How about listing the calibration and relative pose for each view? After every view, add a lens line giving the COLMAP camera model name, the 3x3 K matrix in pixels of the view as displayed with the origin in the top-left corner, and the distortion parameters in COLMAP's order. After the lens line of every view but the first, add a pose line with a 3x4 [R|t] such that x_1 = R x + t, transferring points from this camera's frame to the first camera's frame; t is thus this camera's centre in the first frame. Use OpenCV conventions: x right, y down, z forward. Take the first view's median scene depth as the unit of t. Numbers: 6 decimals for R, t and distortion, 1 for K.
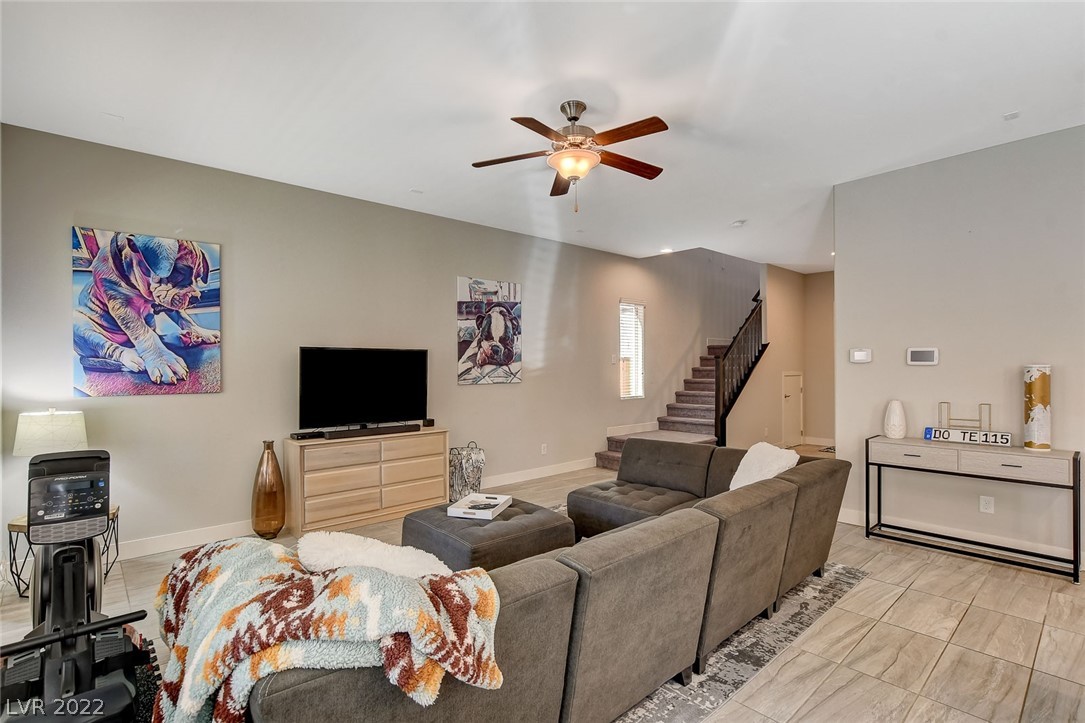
lens RADIAL K [[518.1, 0, 536.8], [0, 518.1, 363.8], [0, 0, 1]] dist [-0.015723, 0.003672]
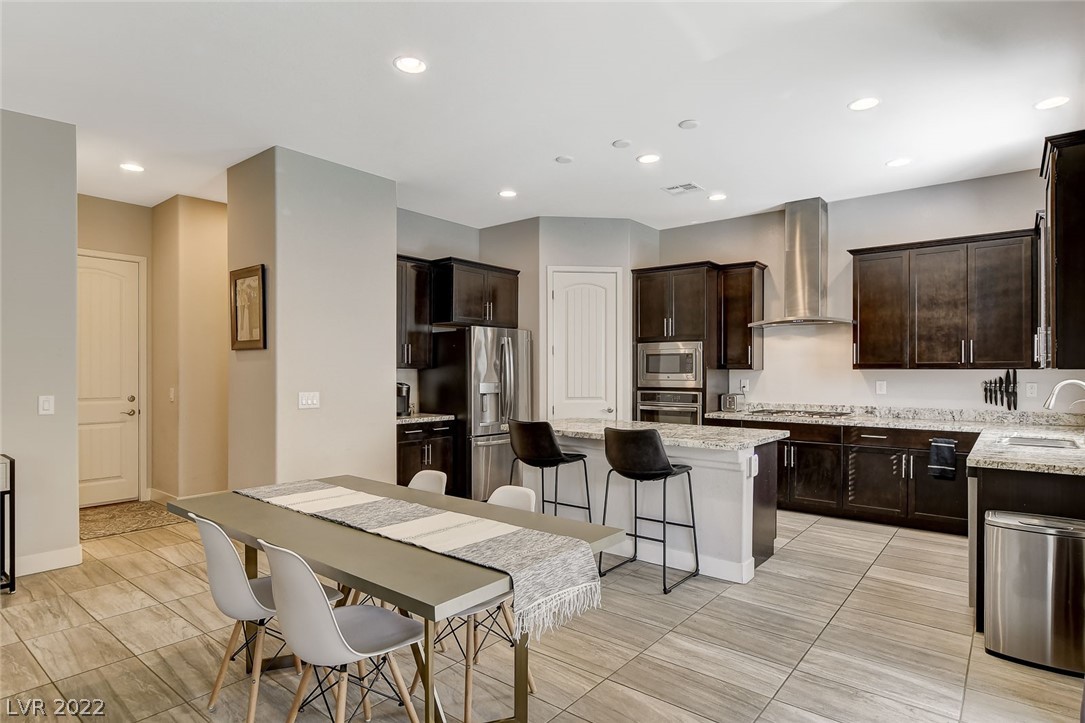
lens RADIAL K [[593.0, 0, 532.2], [0, 593.0, 362.4], [0, 0, 1]] dist [-0.011937, 0.004141]
pose [[-0.153678, 0.015760, 0.987995, -0.144245], [-0.006390, 0.999836, -0.016943, 0.012462], [-0.988100, -0.008917, -0.153552, 0.175719]]
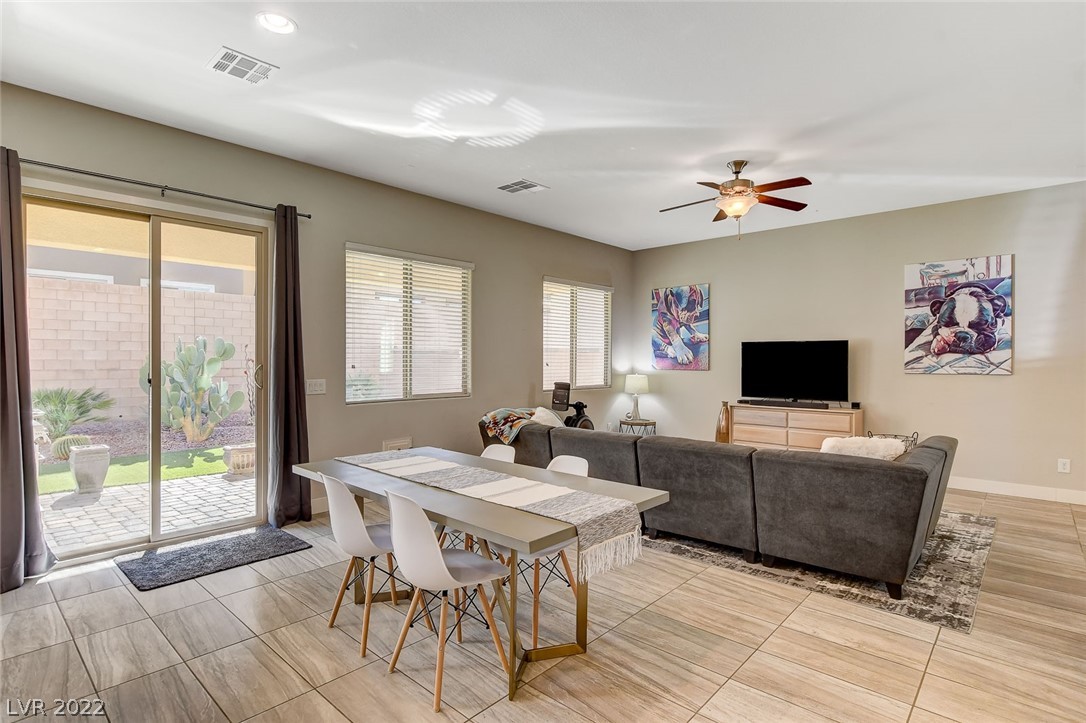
lens RADIAL K [[543.6, 0, 535.5], [0, 543.6, 361.7], [0, 0, 1]] dist [-0.005800, -0.001659]
pose [[0.094322, 0.010616, -0.995485, 1.170609], [0.002750, 0.999937, 0.010924, 0.006310], [0.995538, -0.003768, 0.094287, 0.270099]]
